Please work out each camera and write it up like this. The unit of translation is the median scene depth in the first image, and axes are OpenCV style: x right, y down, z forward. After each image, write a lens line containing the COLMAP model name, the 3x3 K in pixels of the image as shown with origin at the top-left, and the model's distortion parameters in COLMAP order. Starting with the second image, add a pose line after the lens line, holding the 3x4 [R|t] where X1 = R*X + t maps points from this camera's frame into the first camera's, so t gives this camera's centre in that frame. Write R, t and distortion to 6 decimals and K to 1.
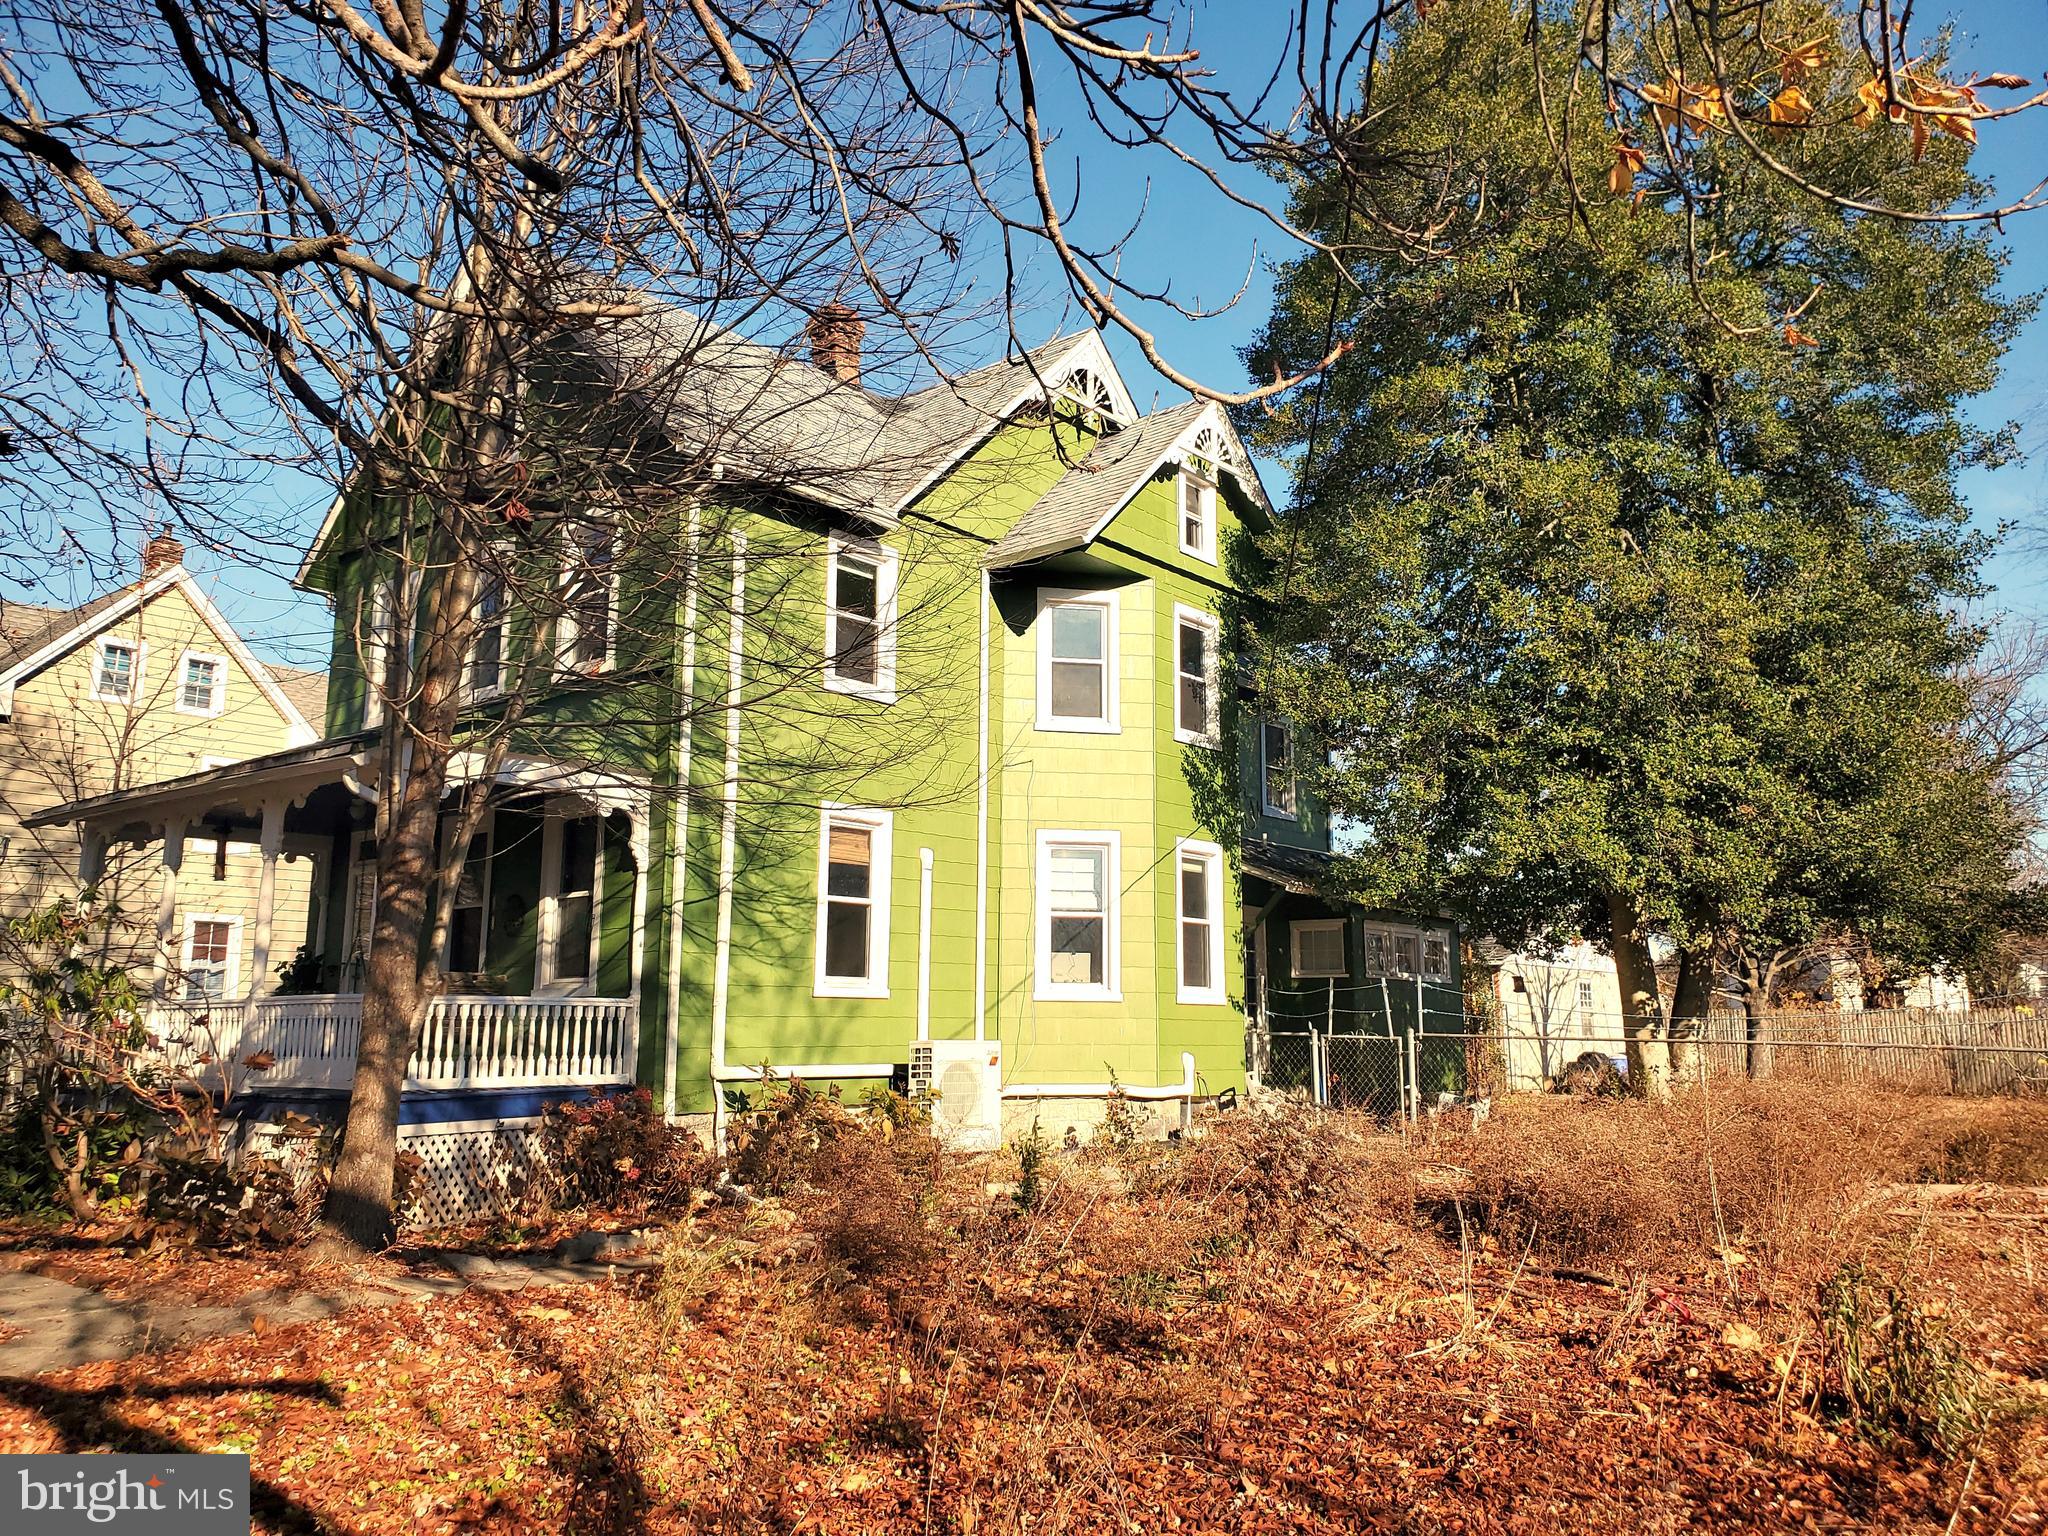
lens RADIAL K [[1586.9, 0, 1036.0], [0, 1586.9, 752.6], [0, 0, 1]] dist [0.016497, -0.045064]
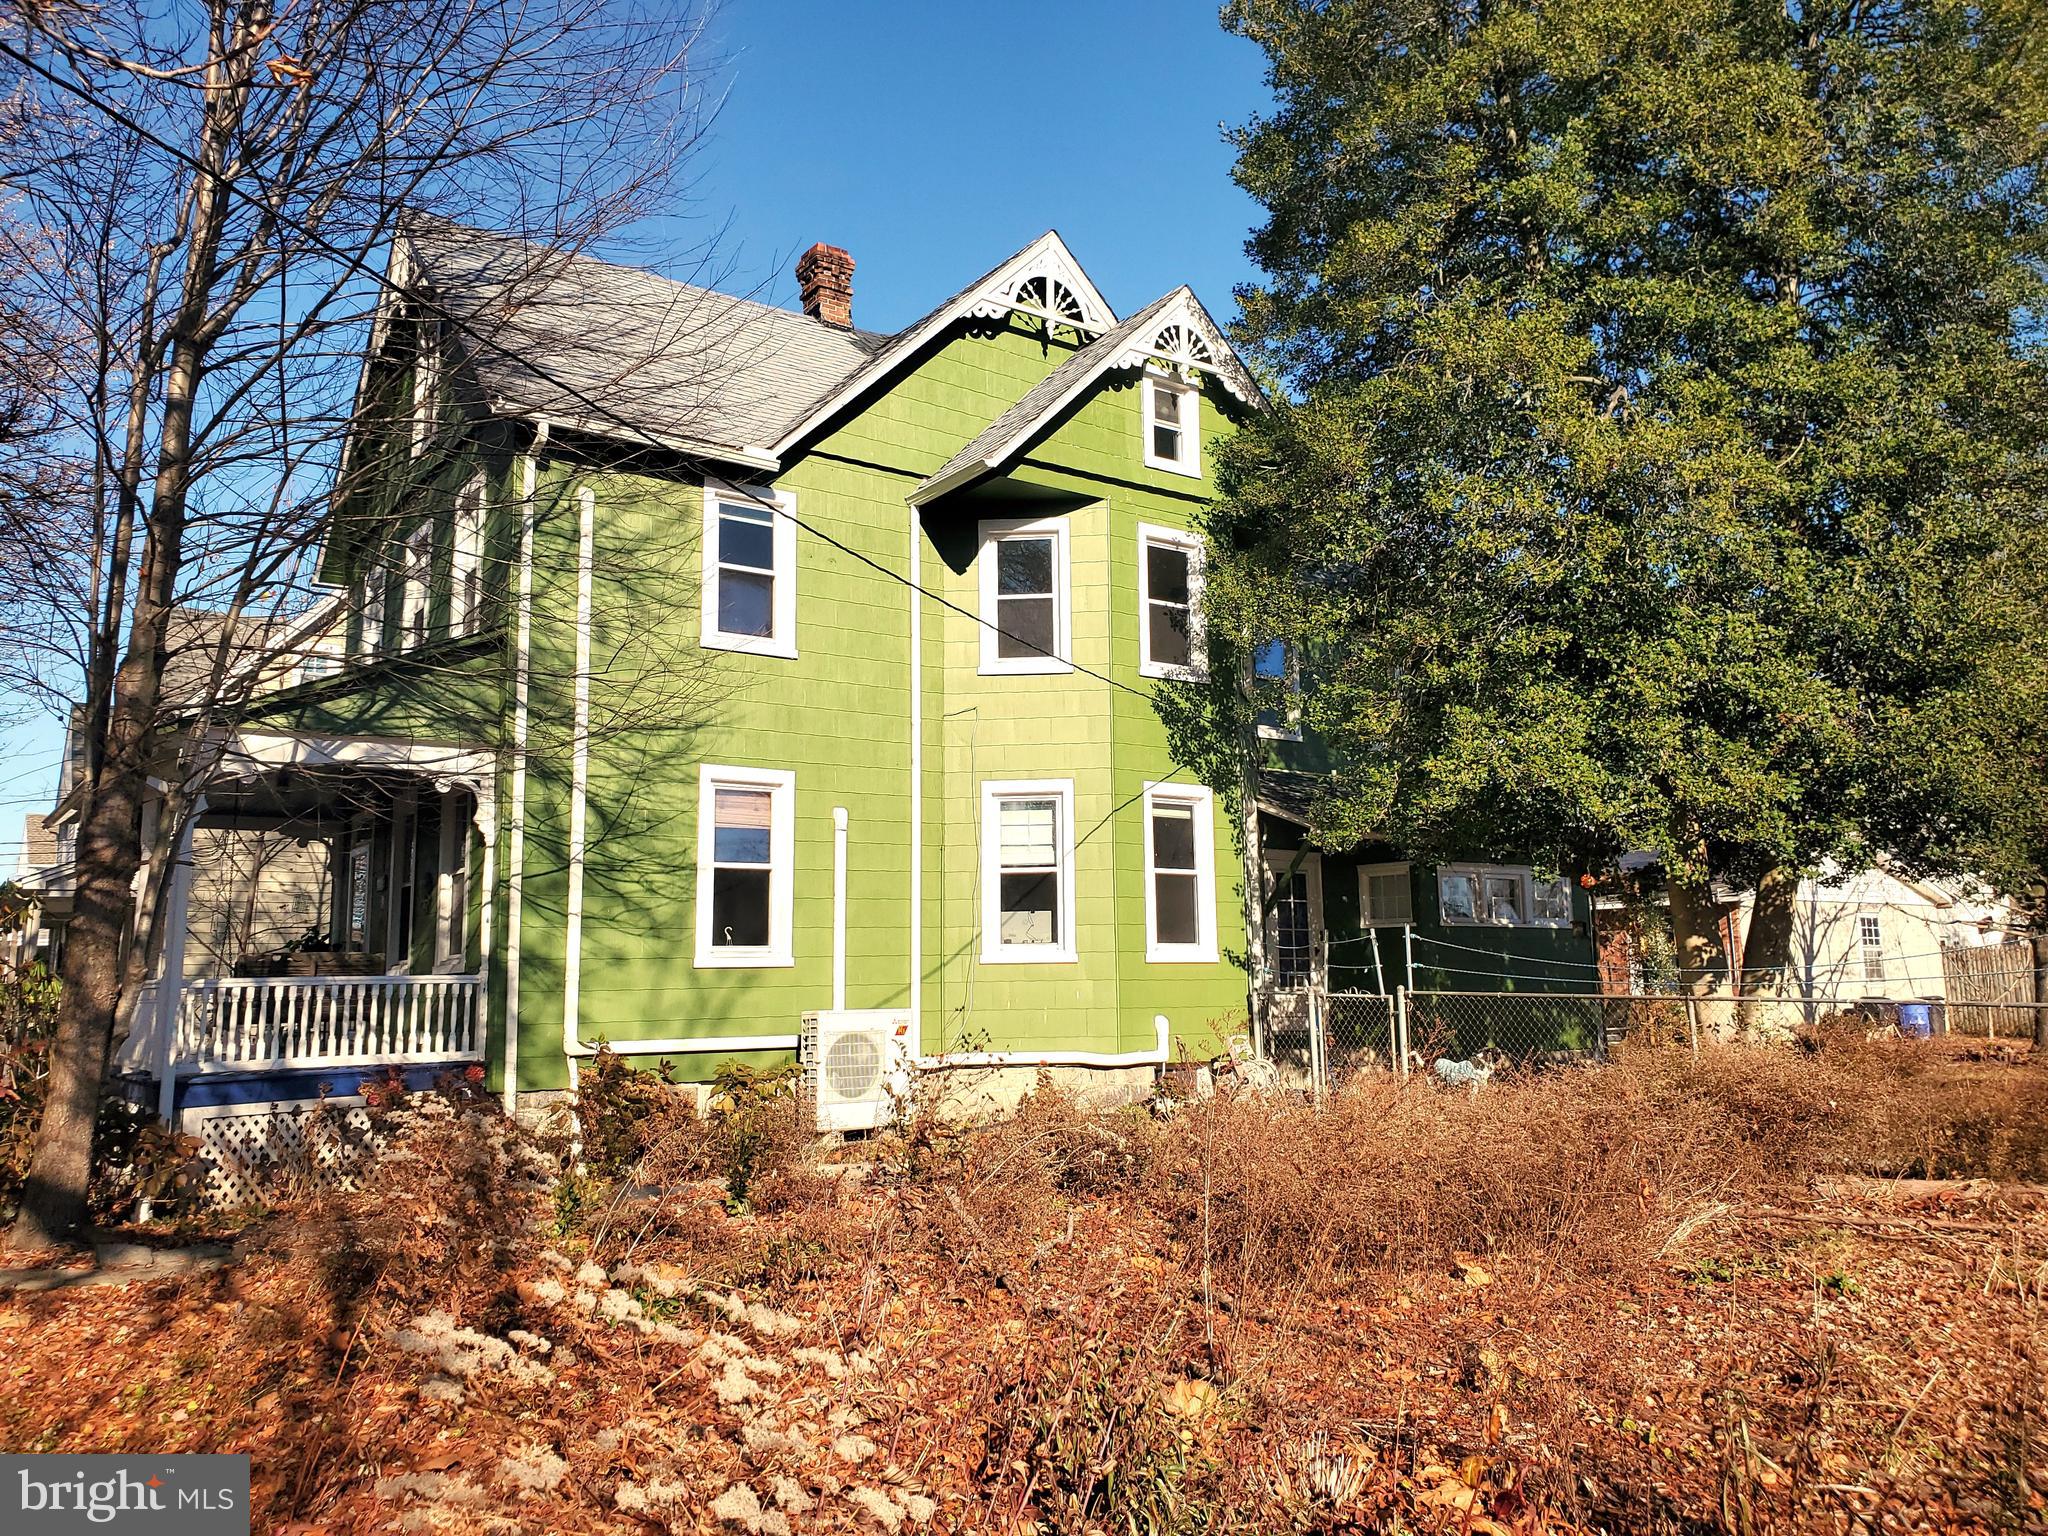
lens RADIAL K [[1586.9, 0, 1031.4], [0, 1586.9, 760.9], [0, 0, 1]] dist [0.016497, -0.045064]
pose [[0.968527, -0.052434, -0.243325, 0.258756], [0.061449, 0.997671, 0.029603, 0.011329], [0.241206, -0.043624, 0.969493, 0.105923]]
